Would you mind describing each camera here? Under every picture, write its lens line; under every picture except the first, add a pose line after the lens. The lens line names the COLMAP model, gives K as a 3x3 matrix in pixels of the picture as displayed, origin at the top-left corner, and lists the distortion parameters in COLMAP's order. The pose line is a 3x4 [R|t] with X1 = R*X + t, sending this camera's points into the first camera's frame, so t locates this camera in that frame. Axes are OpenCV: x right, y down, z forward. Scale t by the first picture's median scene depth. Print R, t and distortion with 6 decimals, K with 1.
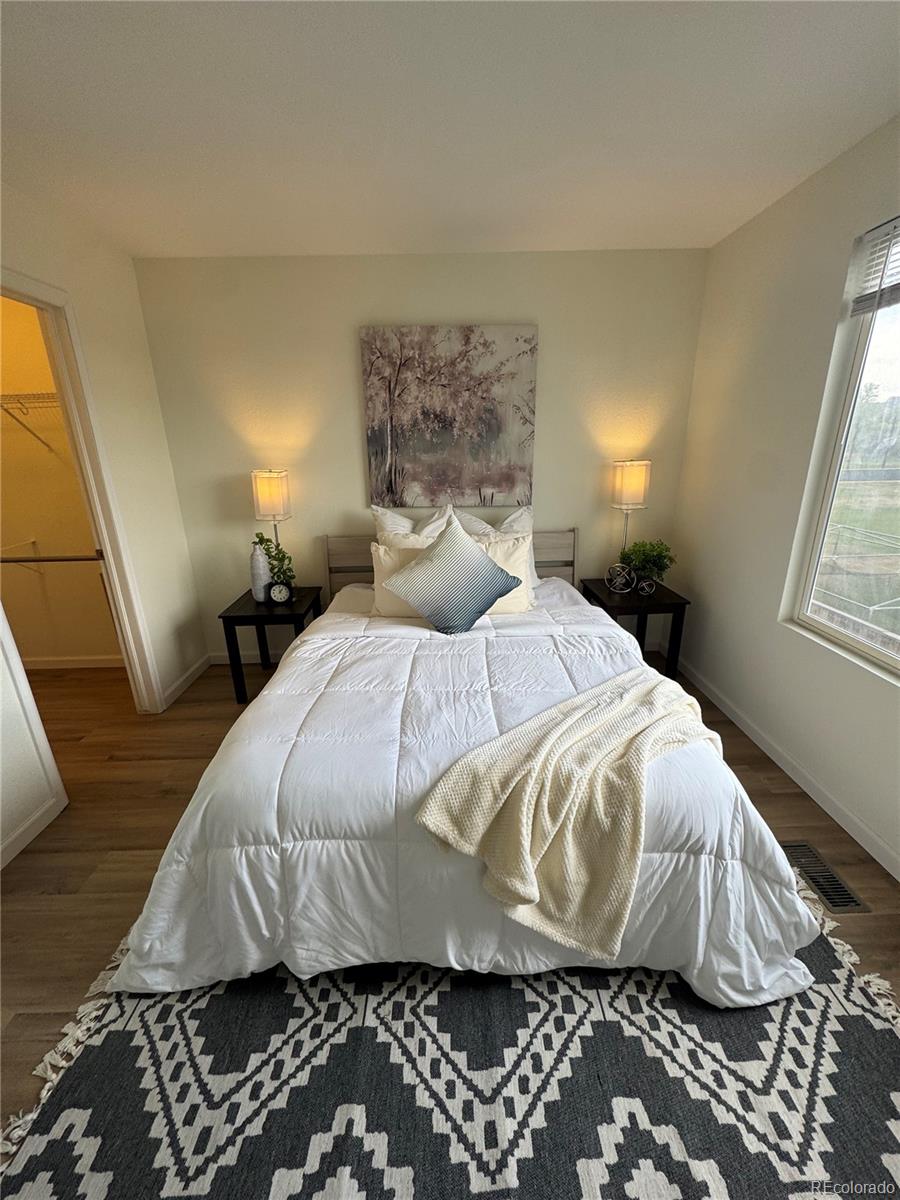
lens RADIAL K [[479.6, 0, 452.6], [0, 479.6, 597.3], [0, 0, 1]] dist [-0.002927, 0.000104]
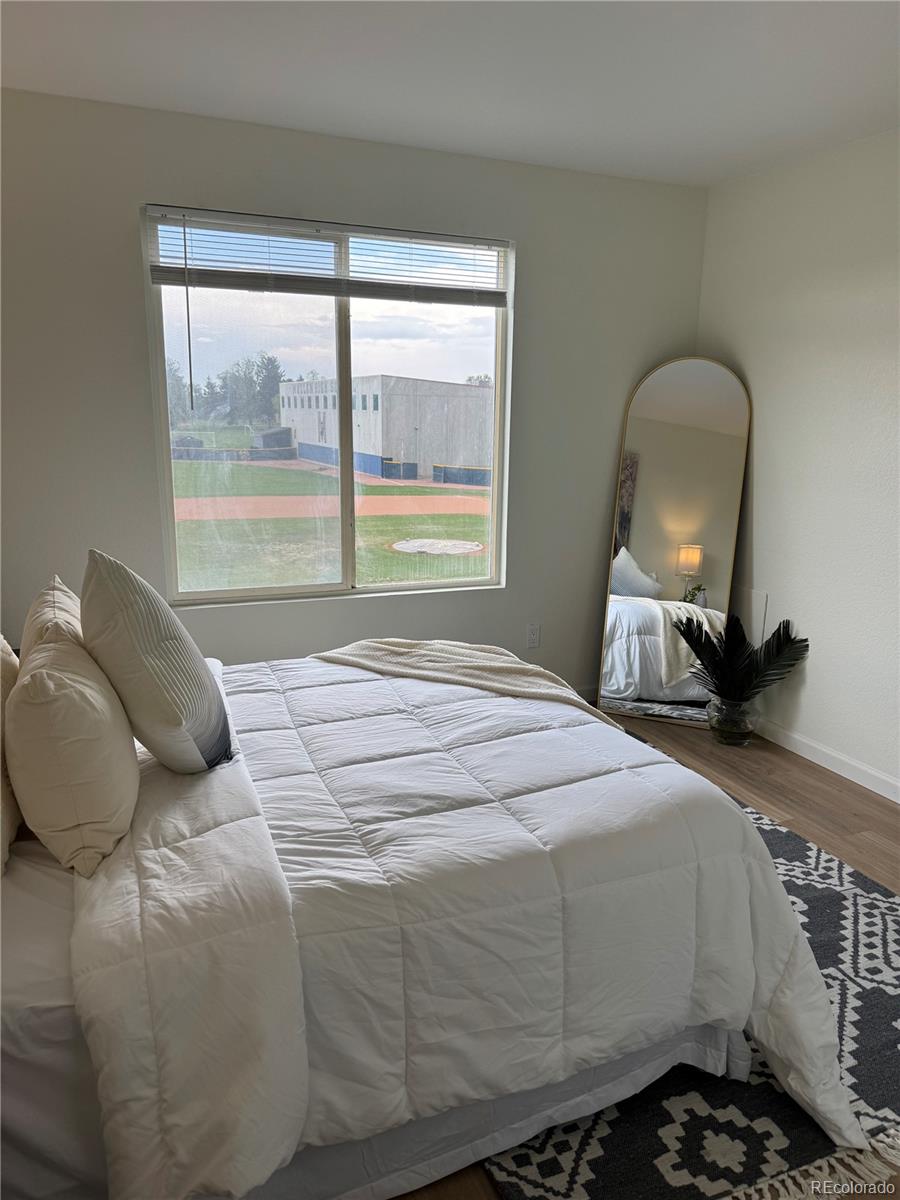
lens RADIAL K [[844.5, 0, 443.1], [0, 844.5, 613.1], [0, 0, 1]] dist [0.044953, -0.057799]
pose [[-0.380341, -0.198563, 0.903279, -0.729532], [0.280338, 0.905978, 0.317197, -0.237458], [-0.881335, 0.373867, -0.288916, 0.813613]]
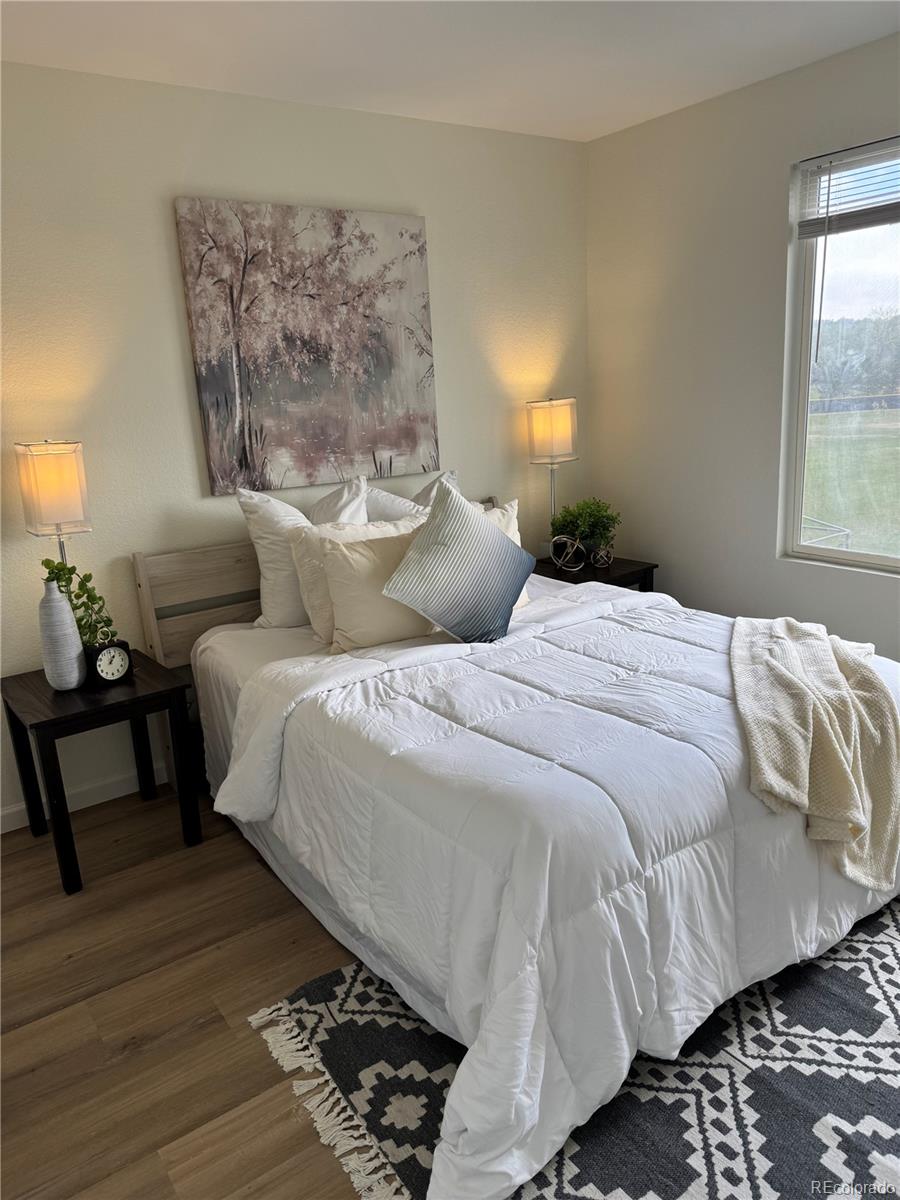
lens RADIAL K [[844.5, 0, 456.0], [0, 844.5, 608.7], [0, 0, 1]] dist [0.044953, -0.057799]
pose [[0.820408, -0.172284, 0.545206, -0.572610], [0.213168, 0.976941, -0.012057, 0.025783], [-0.530557, 0.126112, 0.838215, -0.011509]]
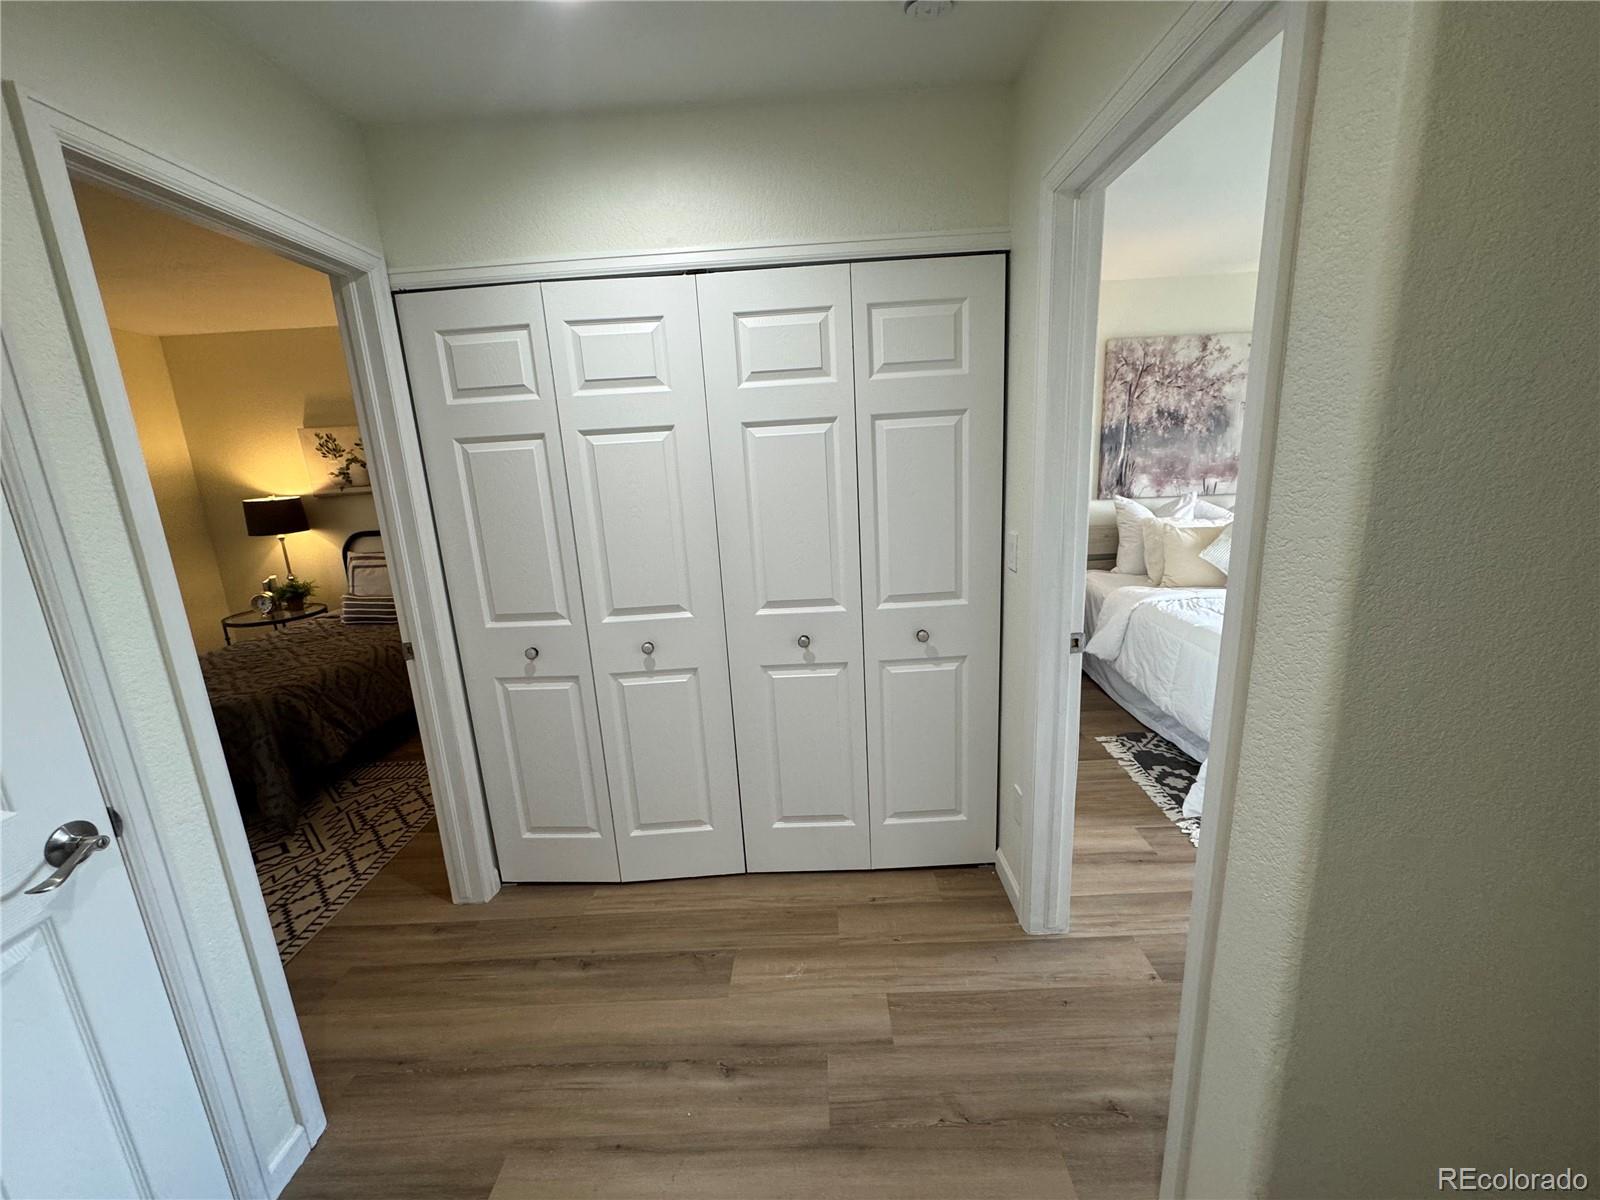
lens RADIAL K [[639.5, 0, 795.3], [0, 639.5, 604.6], [0, 0, 1]] dist [-0.002927, 0.000104]
pose [[0.998939, -0.025593, -0.038278, -0.889319], [0.022500, 0.996610, -0.079136, 0.162183], [0.040174, 0.078191, 0.996129, -0.484157]]
